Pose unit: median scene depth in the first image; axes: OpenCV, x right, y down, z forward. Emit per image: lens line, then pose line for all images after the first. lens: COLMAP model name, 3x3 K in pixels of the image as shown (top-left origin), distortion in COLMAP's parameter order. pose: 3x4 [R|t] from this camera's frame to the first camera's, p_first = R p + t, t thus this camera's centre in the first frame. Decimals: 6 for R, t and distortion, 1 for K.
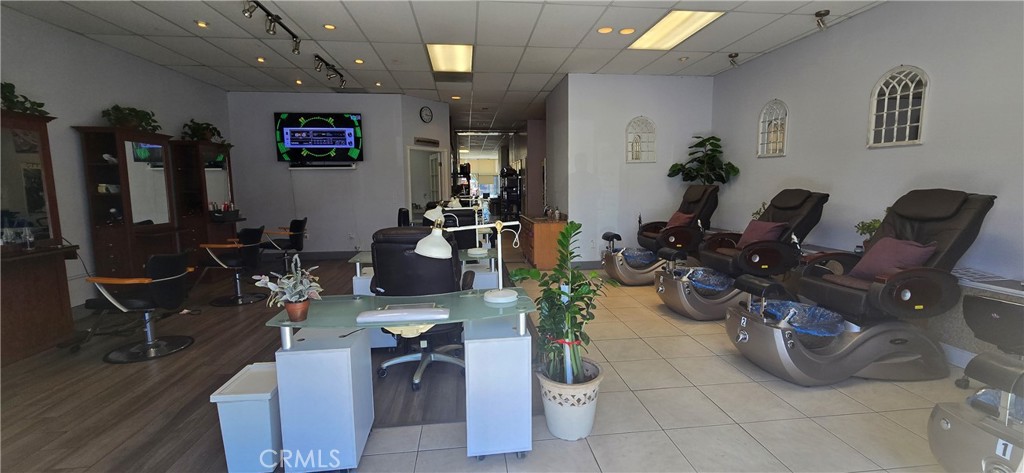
lens RADIAL K [[414.4, 0, 513.5], [0, 414.4, 230.2], [0, 0, 1]] dist [-0.003490, -0.000521]
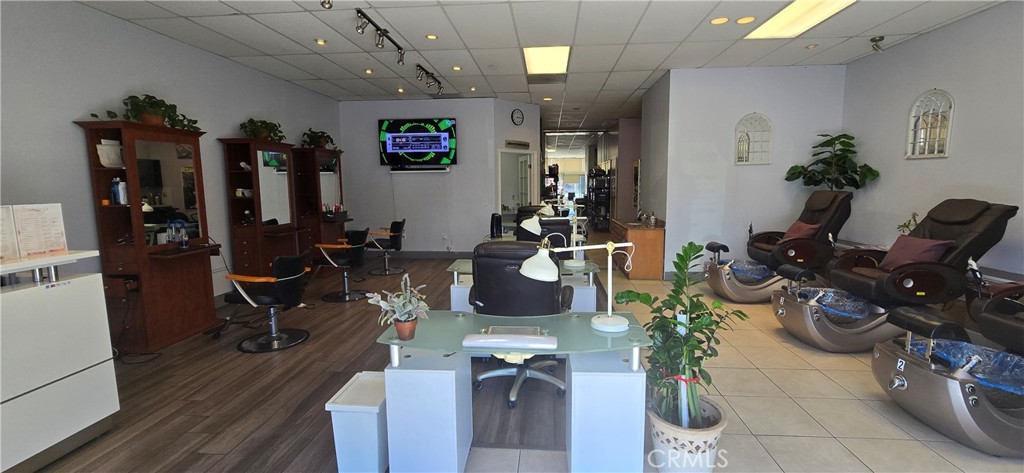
lens RADIAL K [[414.4, 0, 515.3], [0, 414.4, 230.2], [0, 0, 1]] dist [-0.003490, -0.000521]
pose [[0.981119, 0.024082, -0.191898, -0.031081], [-0.023084, 0.999706, 0.007437, -0.023529], [0.192020, -0.002867, 0.981387, 0.029025]]
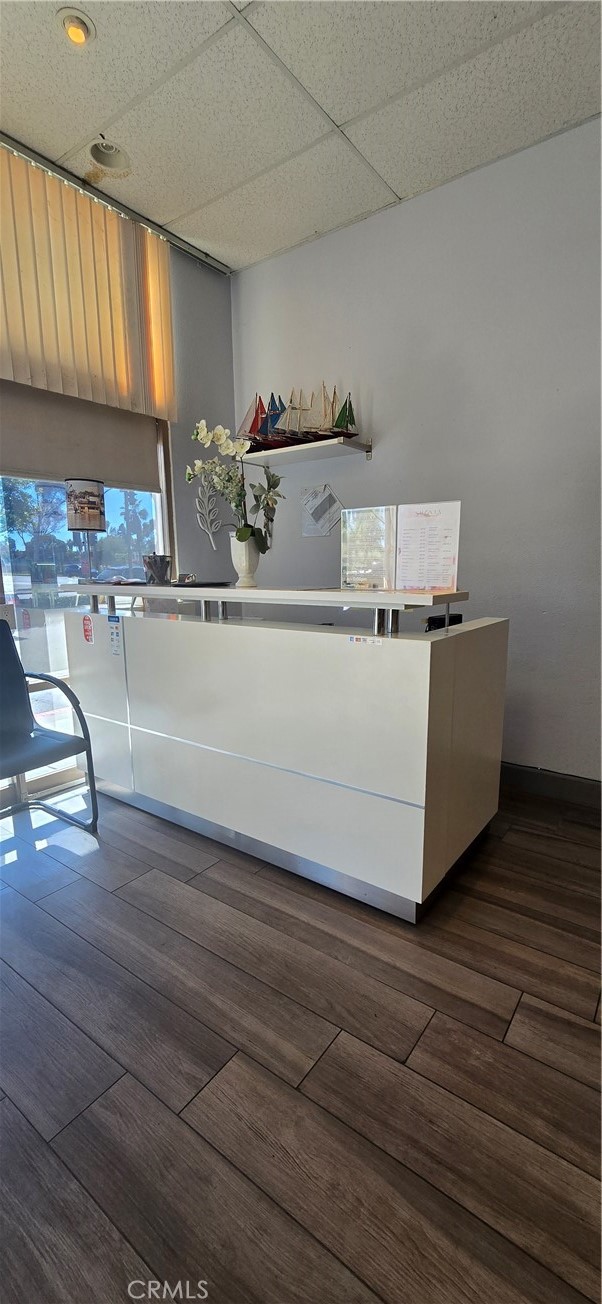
lens RADIAL K [[527.8, 0, 298.8], [0, 527.8, 664.3], [0, 0, 1]] dist [-0.003490, -0.000521]
pose [[-0.678068, 0.147345, -0.720079, -0.353383], [-0.067892, 0.962955, 0.260974, -0.019736], [0.731857, 0.225846, -0.642946, 0.609458]]
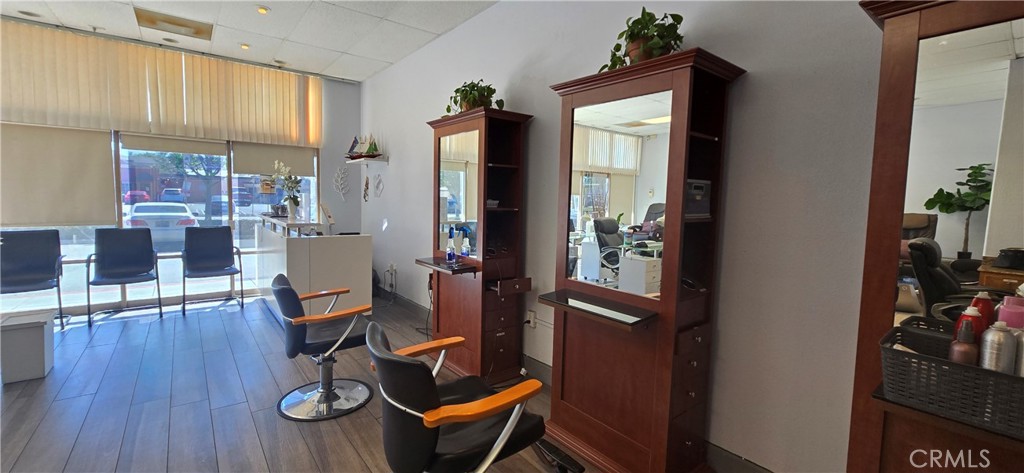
lens RADIAL K [[414.4, 0, 516.6], [0, 414.4, 231.0], [0, 0, 1]] dist [-0.003490, -0.000521]
pose [[-0.844004, 0.030418, -0.535474, -0.589935], [-0.075593, 0.981678, 0.174913, -0.144551], [0.530984, 0.188106, -0.826240, 1.363768]]
